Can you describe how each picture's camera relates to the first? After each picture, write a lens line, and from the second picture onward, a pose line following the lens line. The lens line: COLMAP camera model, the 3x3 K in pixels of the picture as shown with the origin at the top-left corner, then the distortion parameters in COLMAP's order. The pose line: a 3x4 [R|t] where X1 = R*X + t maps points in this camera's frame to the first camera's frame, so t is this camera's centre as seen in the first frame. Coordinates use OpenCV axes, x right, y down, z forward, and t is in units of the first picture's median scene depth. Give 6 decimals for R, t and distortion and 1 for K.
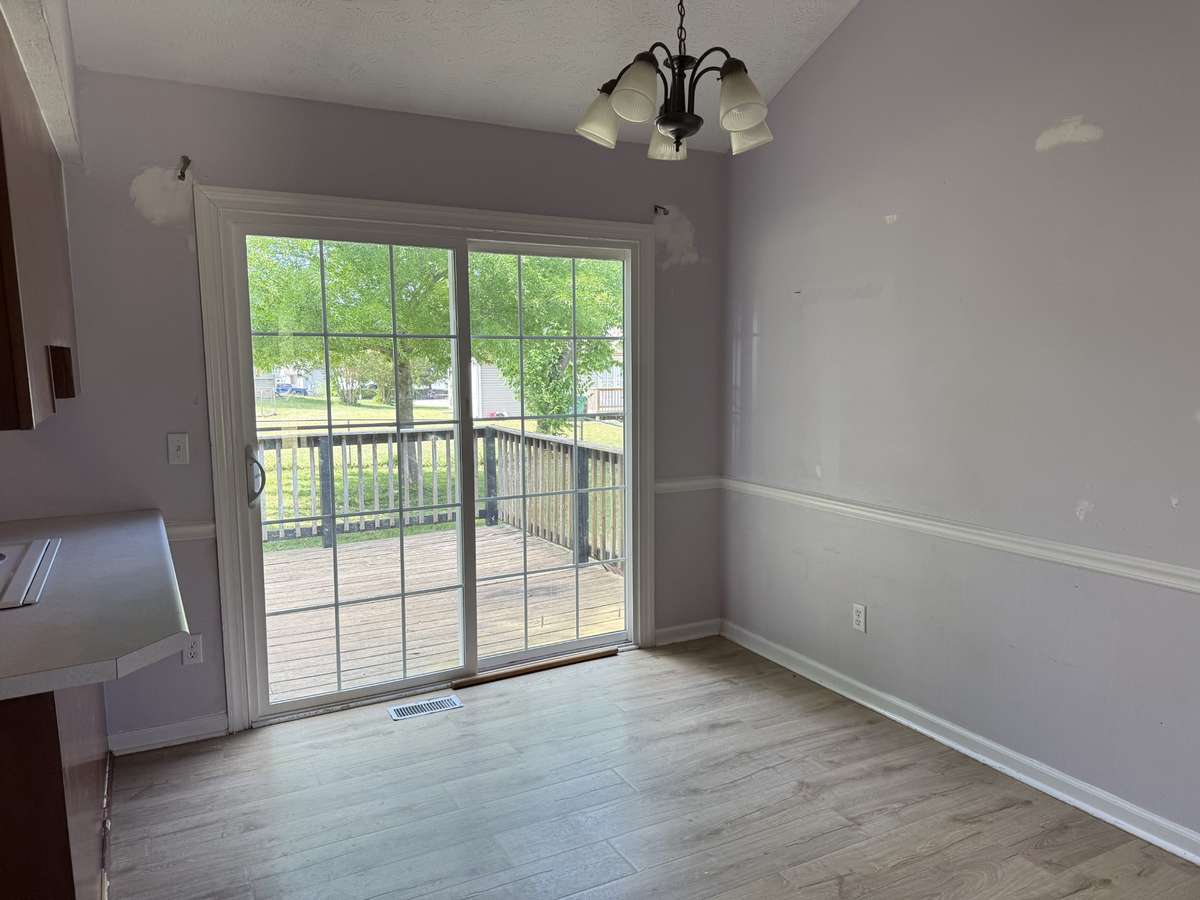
lens RADIAL K [[844.7, 0, 596.2], [0, 844.7, 451.7], [0, 0, 1]] dist [0.063824, -0.082363]
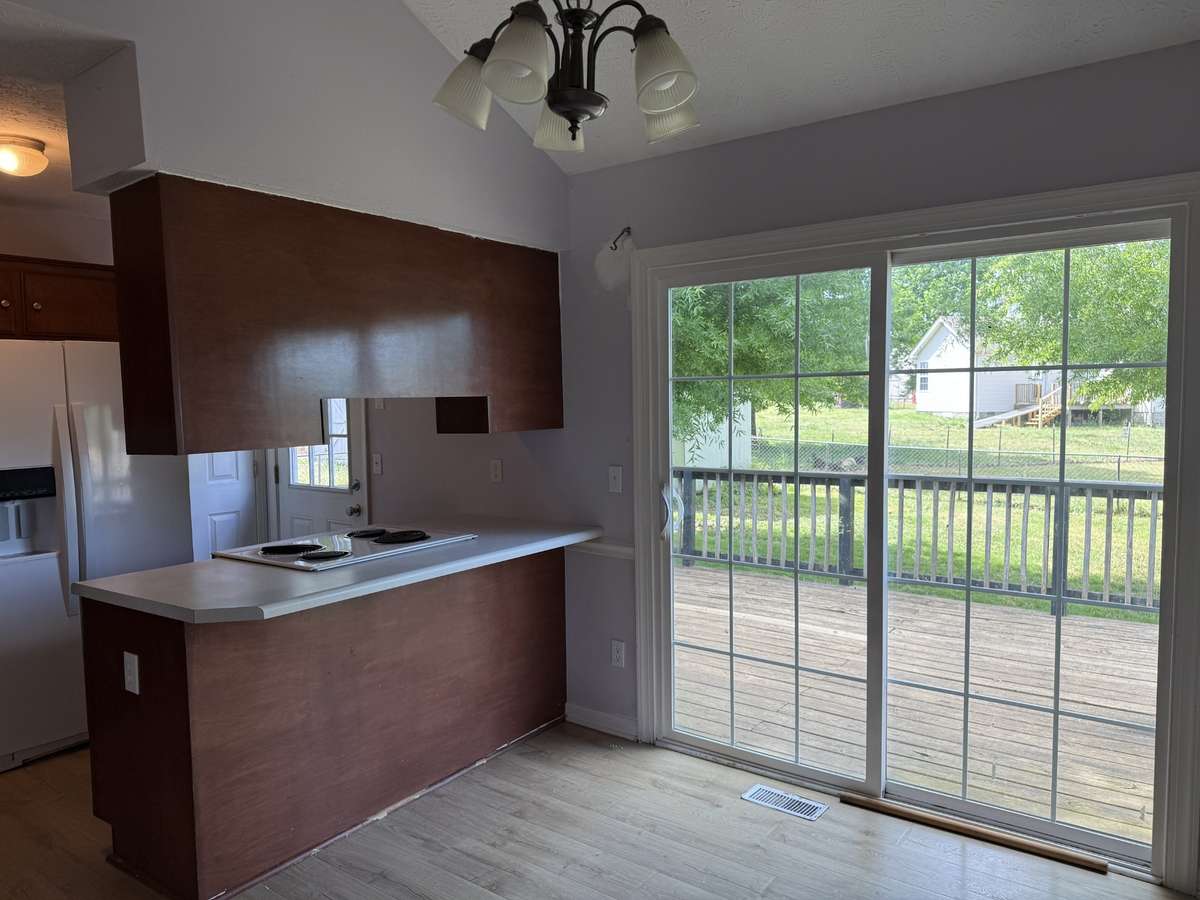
lens RADIAL K [[844.7, 0, 596.2], [0, 844.7, 451.7], [0, 0, 1]] dist [0.063824, -0.082363]
pose [[0.428259, 0.064566, -0.901346, 0.476721], [-0.090026, 0.995530, 0.028538, -0.062188], [0.899160, 0.068922, 0.432158, 0.427840]]
